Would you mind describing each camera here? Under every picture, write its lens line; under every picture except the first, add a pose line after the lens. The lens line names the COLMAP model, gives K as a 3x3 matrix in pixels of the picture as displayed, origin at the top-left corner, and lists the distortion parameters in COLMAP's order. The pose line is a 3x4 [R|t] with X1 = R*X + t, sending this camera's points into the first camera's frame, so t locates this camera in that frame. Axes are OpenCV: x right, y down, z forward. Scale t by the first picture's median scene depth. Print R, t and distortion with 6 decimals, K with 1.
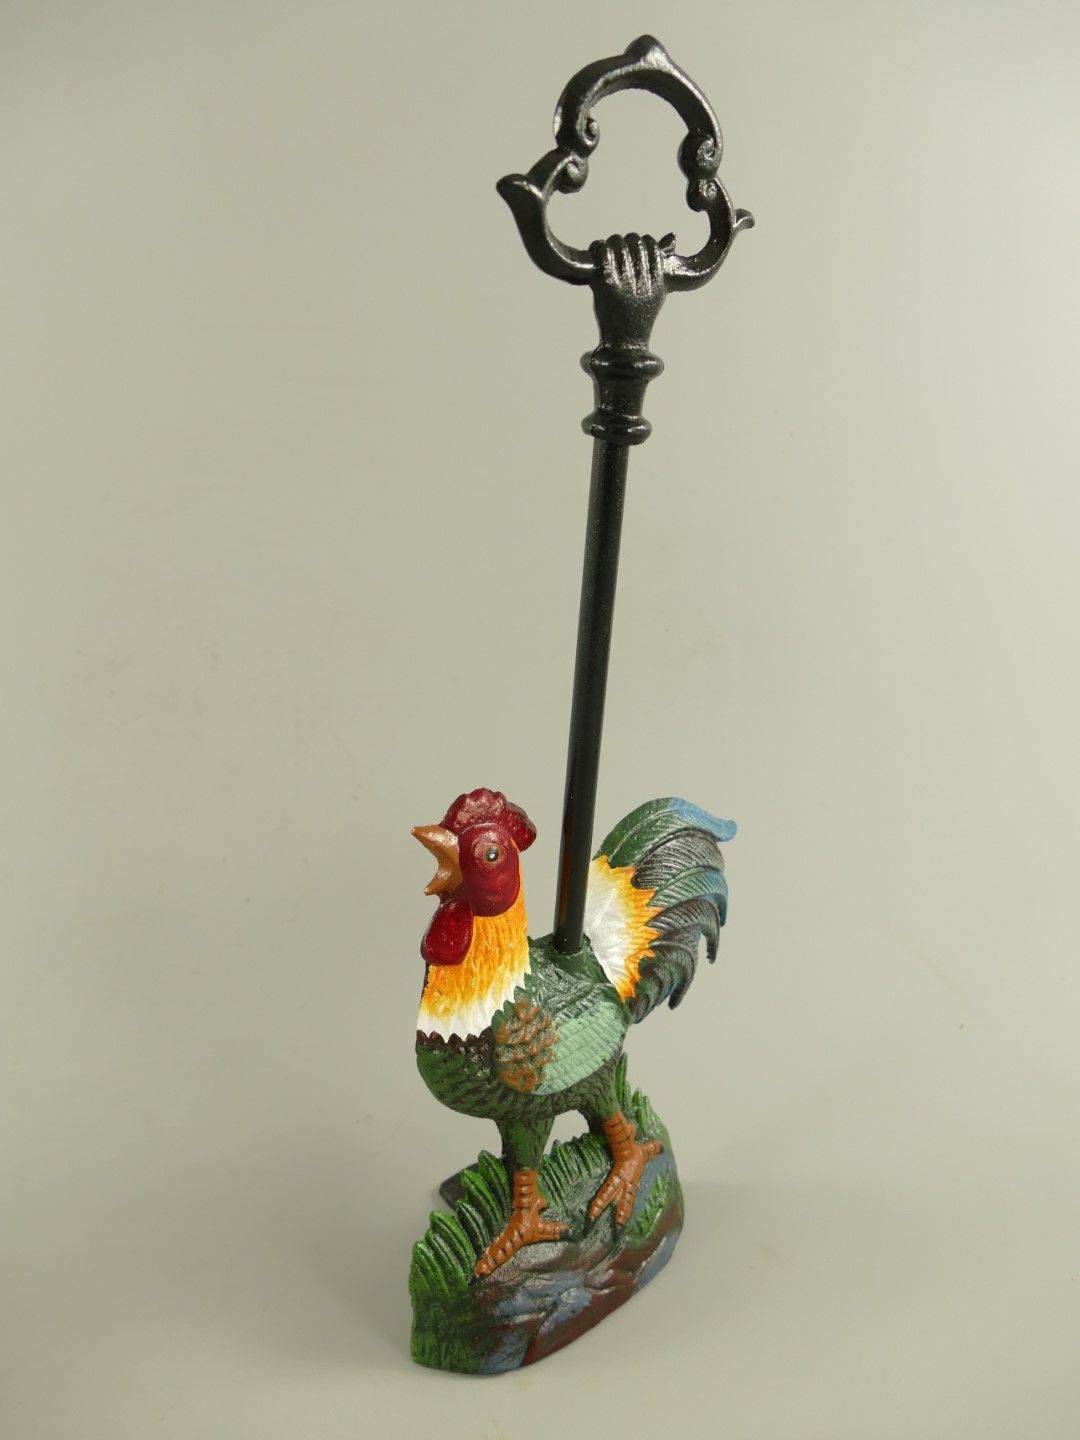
lens RADIAL K [[1098.0, 0, 540.0], [0, 1098.0, 720.0], [0, 0, 1]] dist [0.004396, 0.001917]
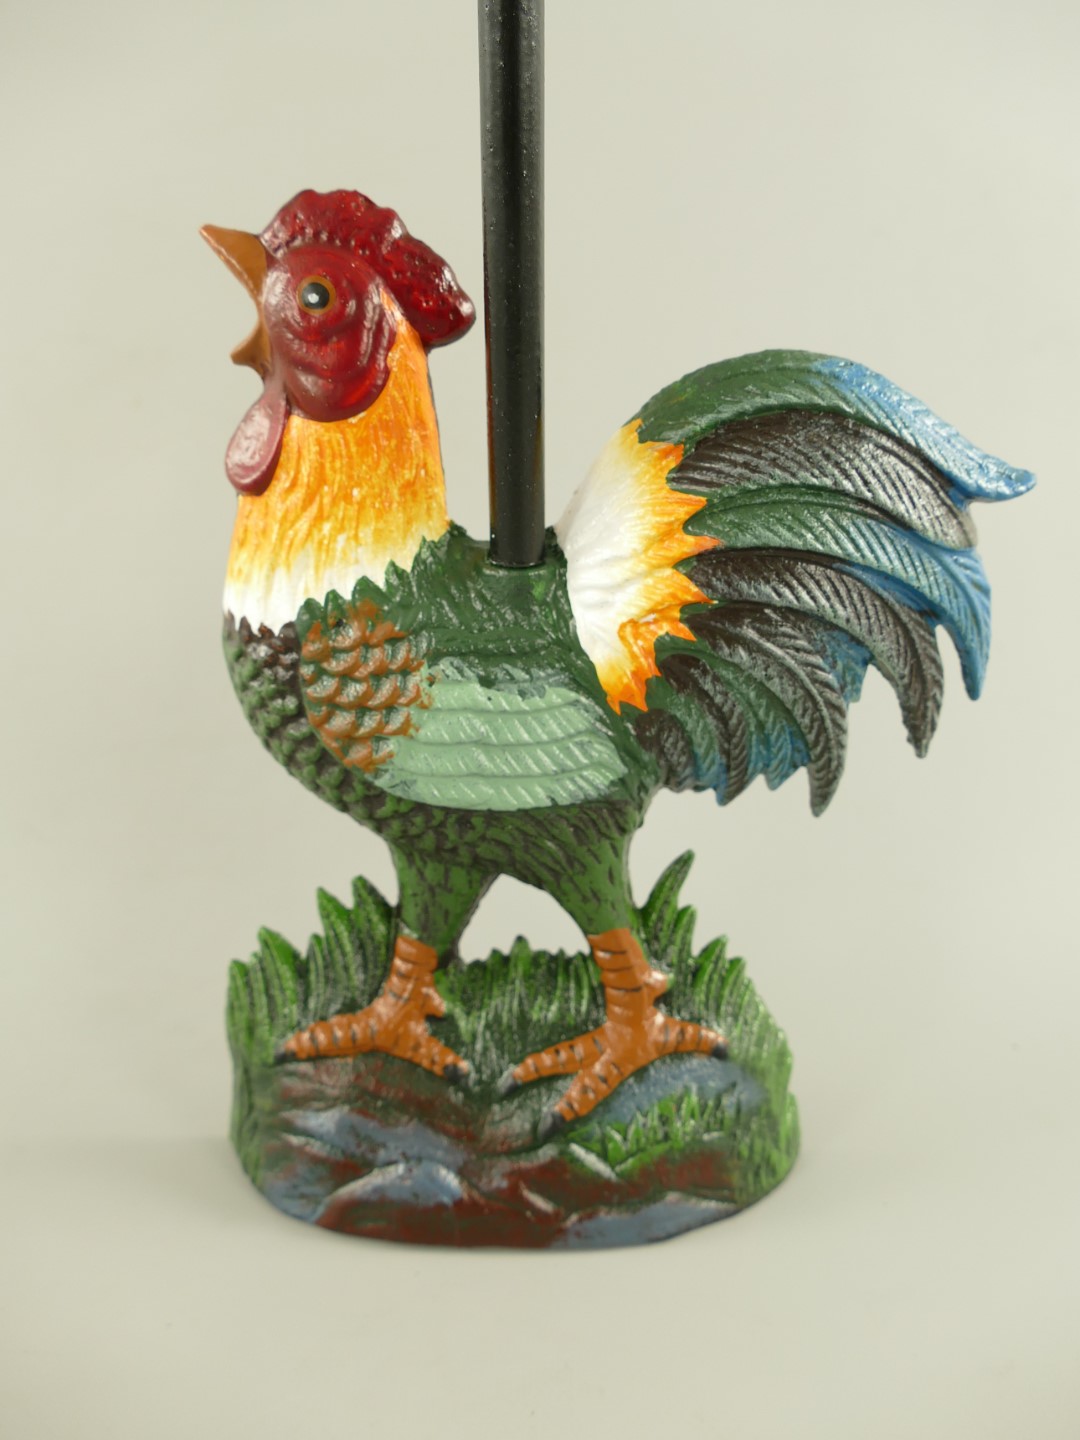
lens RADIAL K [[1098.0, 0, 540.0], [0, 1098.0, 720.0], [0, 0, 1]] dist [0.004396, 0.001917]
pose [[0.731543, 0.244051, -0.636619, 0.385794], [-0.221100, 0.968196, 0.117095, 0.208714], [0.644949, 0.055097, 0.762237, 0.579883]]
